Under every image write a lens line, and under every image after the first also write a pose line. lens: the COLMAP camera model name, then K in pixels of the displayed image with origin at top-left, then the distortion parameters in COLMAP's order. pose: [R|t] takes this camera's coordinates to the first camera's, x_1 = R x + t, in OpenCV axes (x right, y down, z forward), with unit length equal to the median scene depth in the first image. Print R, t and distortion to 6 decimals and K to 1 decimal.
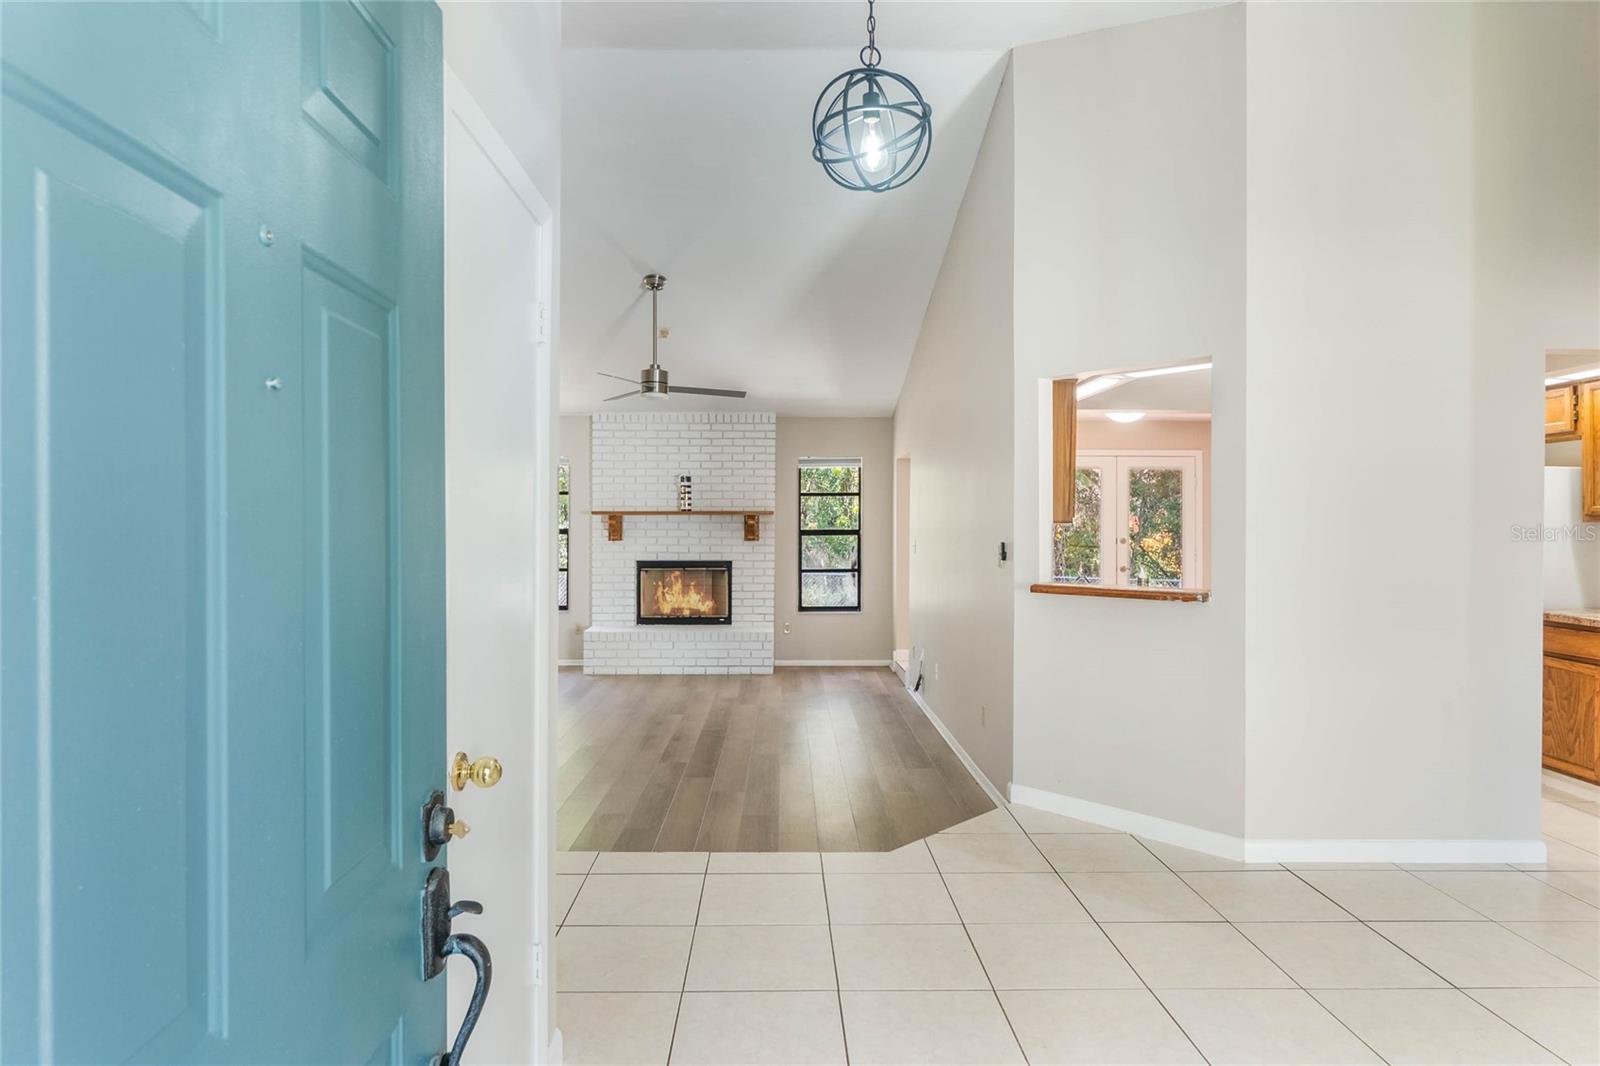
lens RADIAL K [[942.7, 0, 803.0], [0, 942.7, 521.6], [0, 0, 1]] dist [0.001210, 0.002374]
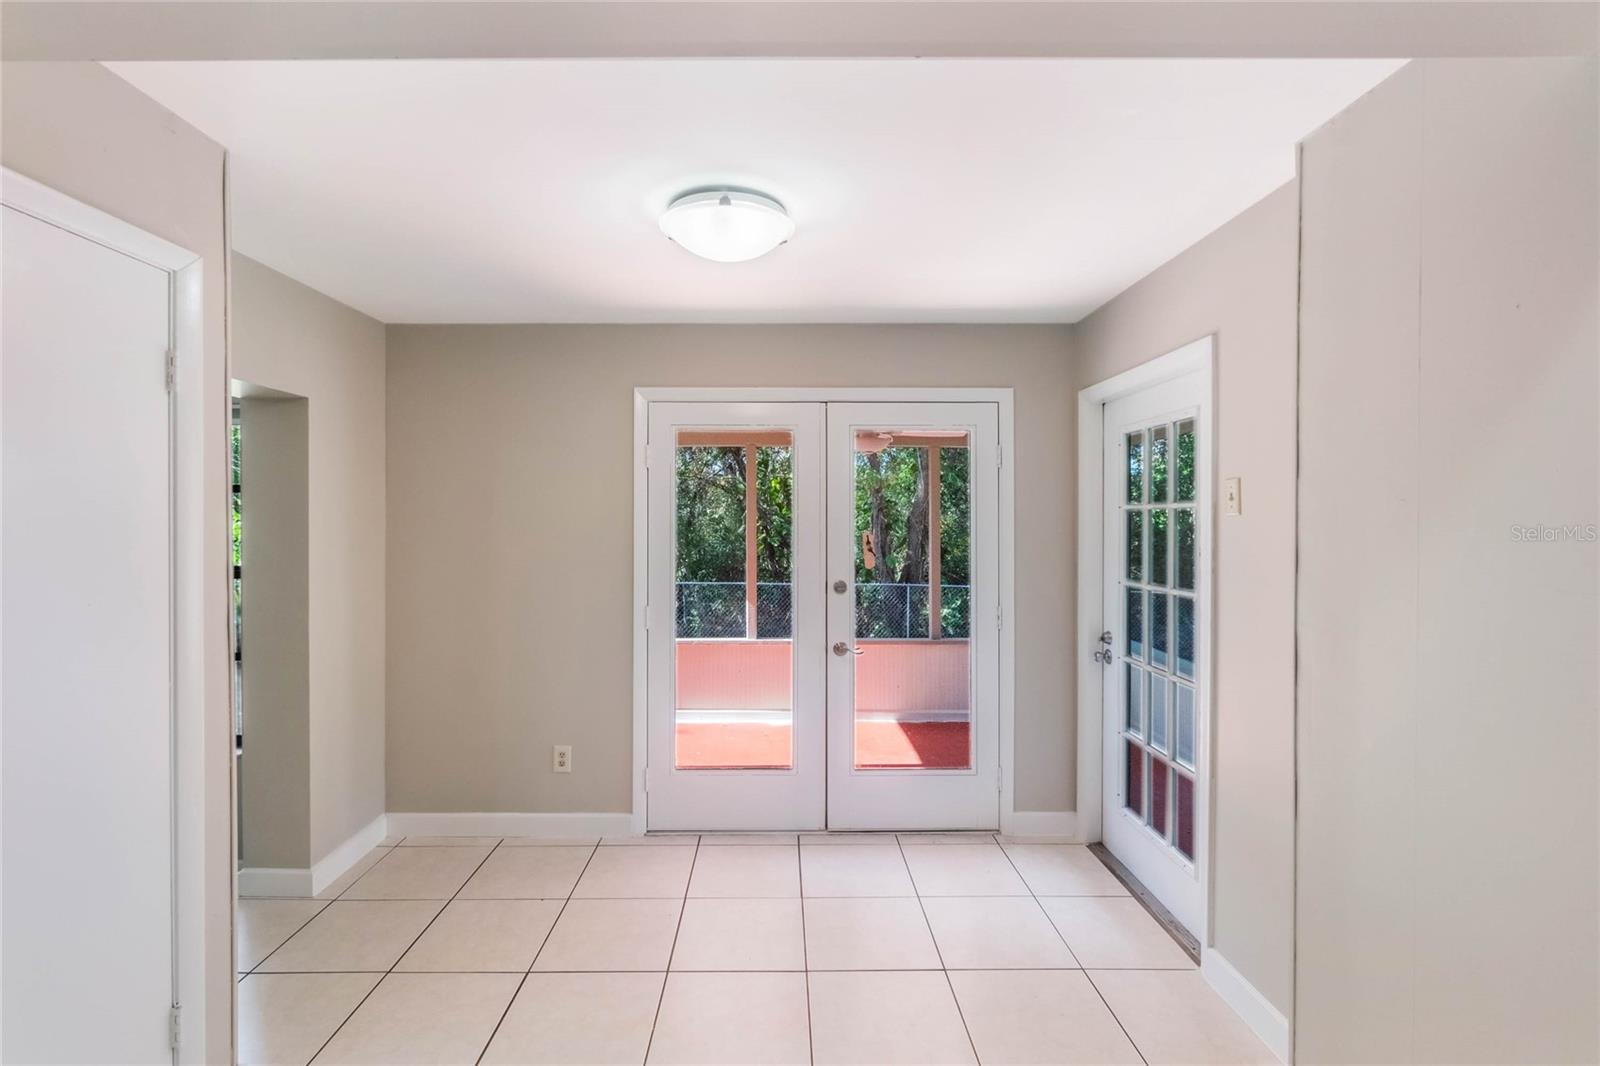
lens RADIAL K [[712.2, 0, 798.2], [0, 712.2, 523.0], [0, 0, 1]] dist [-0.002392, 0.000373]
pose [[0.999914, -0.000085, -0.013087, 0.627633], [0.000159, 0.999984, 0.005632, -0.023513], [0.013086, -0.005634, 0.999898, 1.278551]]
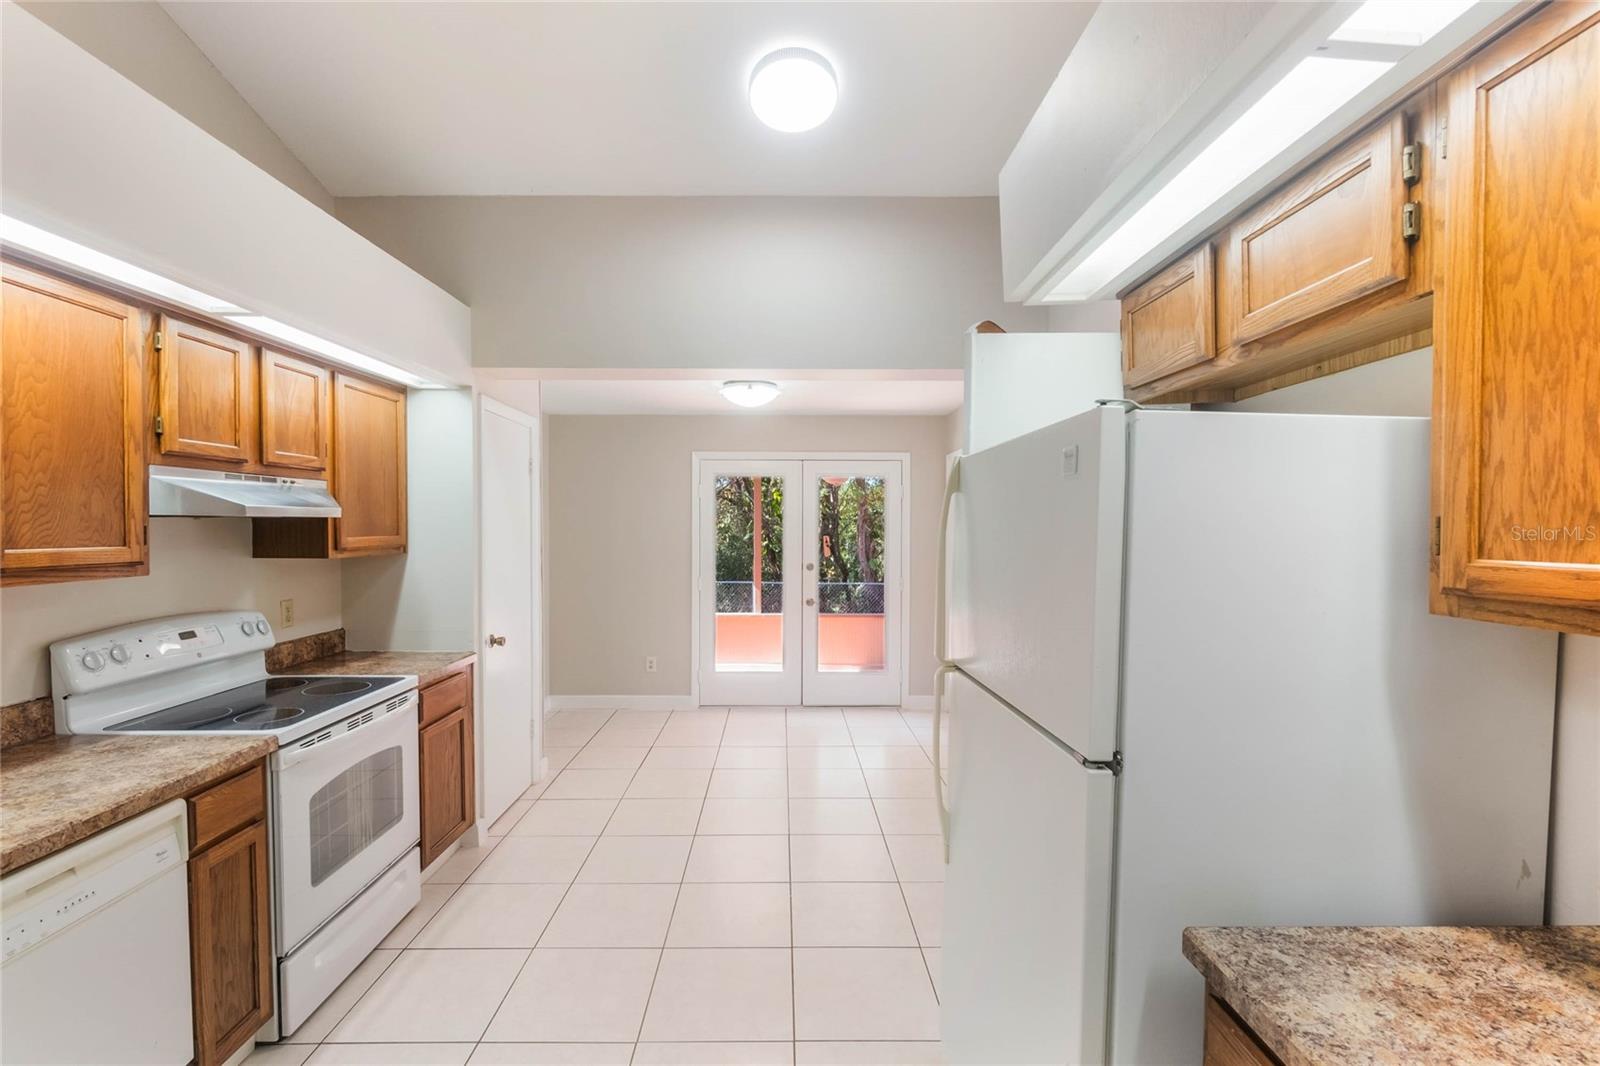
lens RADIAL K [[712.2, 0, 781.4], [0, 712.2, 544.9], [0, 0, 1]] dist [-0.002392, 0.000373]
pose [[0.999786, 0.004791, -0.020138, 0.634155], [-0.004324, 0.999722, 0.023176, -0.022597], [0.020244, -0.023084, 0.999529, 0.781141]]
